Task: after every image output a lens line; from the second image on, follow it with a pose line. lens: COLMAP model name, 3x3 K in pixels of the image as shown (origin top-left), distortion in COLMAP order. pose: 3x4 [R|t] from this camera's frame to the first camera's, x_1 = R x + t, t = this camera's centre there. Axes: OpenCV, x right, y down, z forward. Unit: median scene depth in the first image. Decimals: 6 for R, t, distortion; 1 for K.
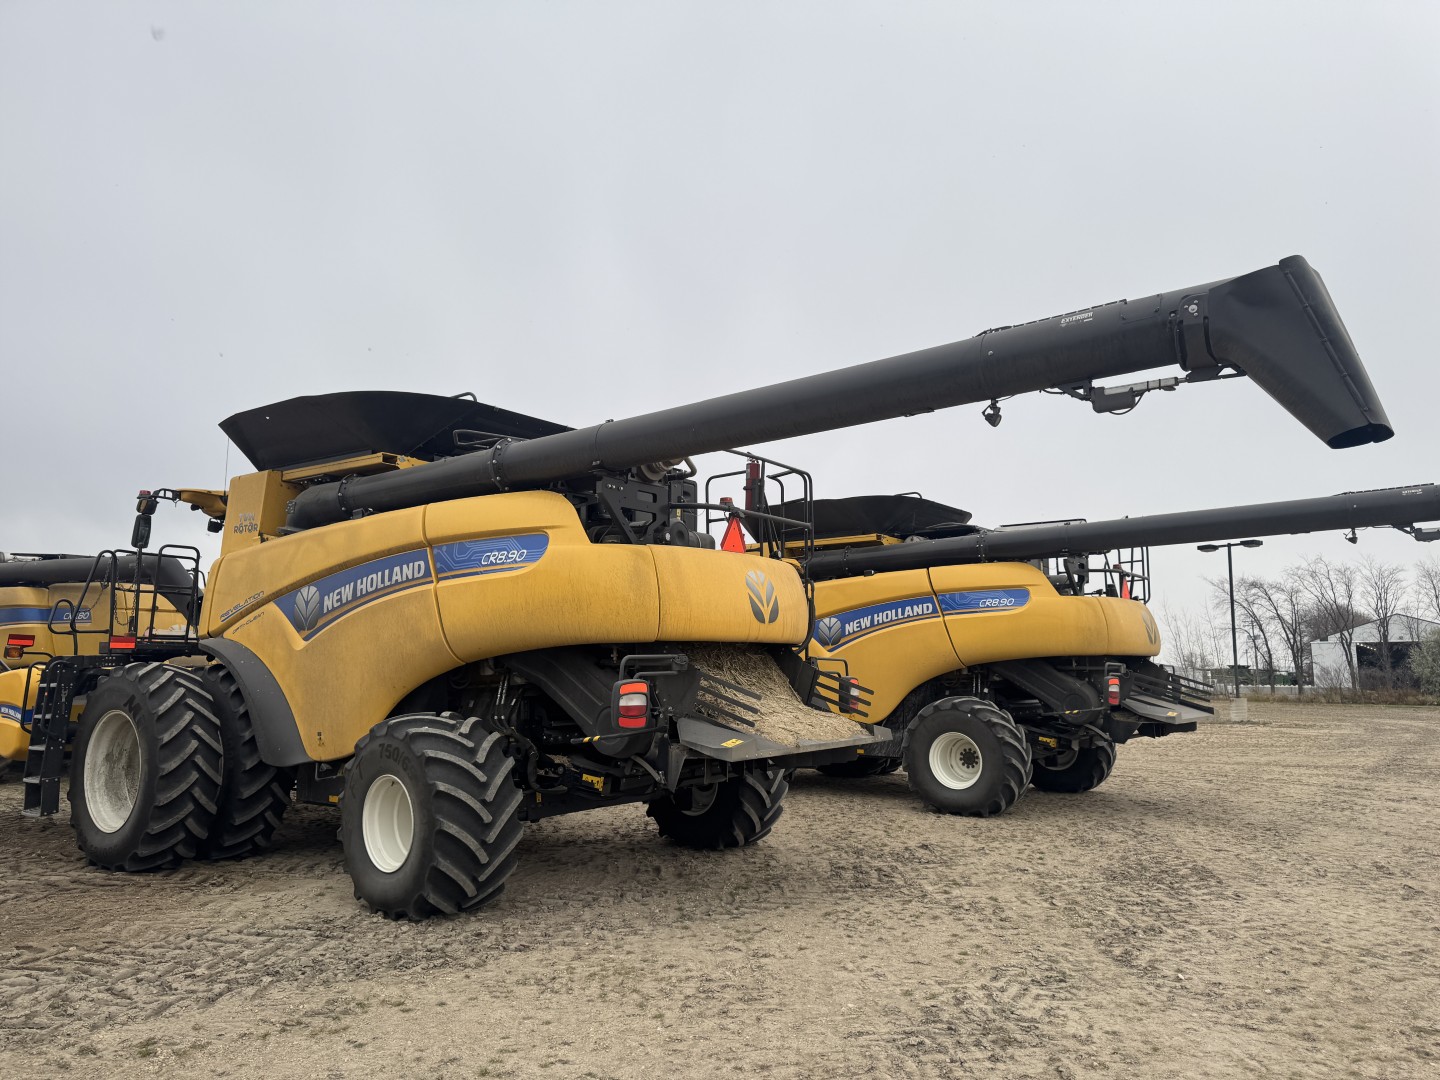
lens RADIAL K [[967.2, 0, 738.9], [0, 967.2, 534.8], [0, 0, 1]] dist [0.036867, -0.055492]
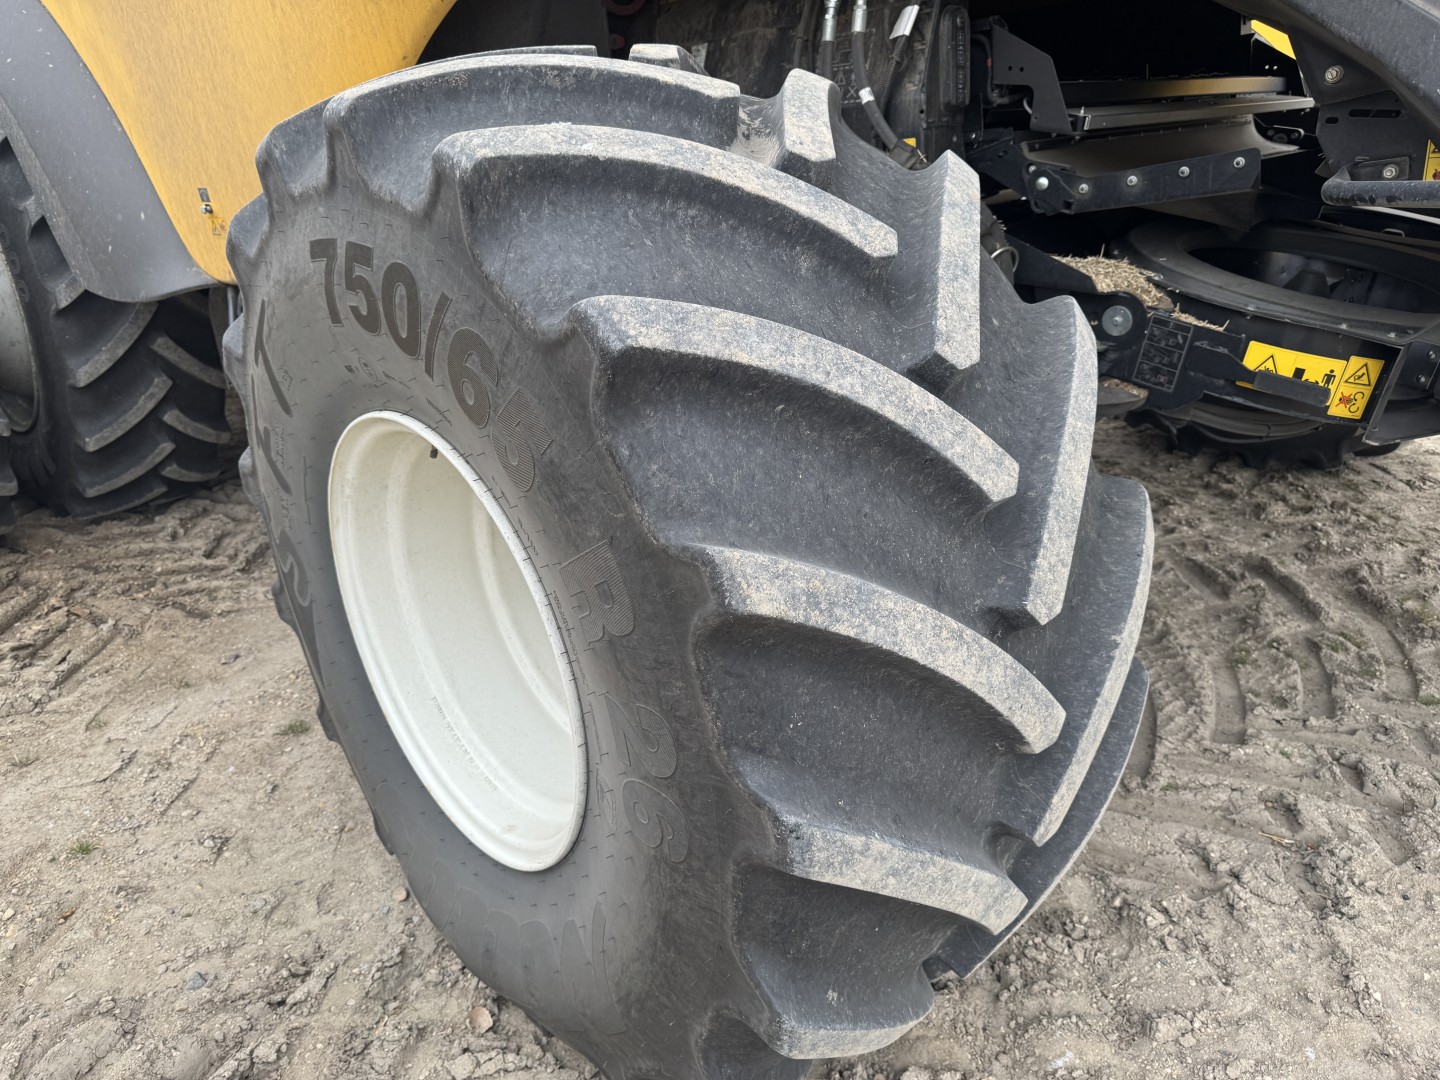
lens RADIAL K [[967.2, 0, 738.9], [0, 967.2, 534.8], [0, 0, 1]] dist [0.036867, -0.055492]
pose [[0.994346, 0.004894, -0.106079, -0.279405], [0.051058, 0.853859, 0.517994, 0.176493], [0.093112, -0.520481, 0.848781, 0.845387]]
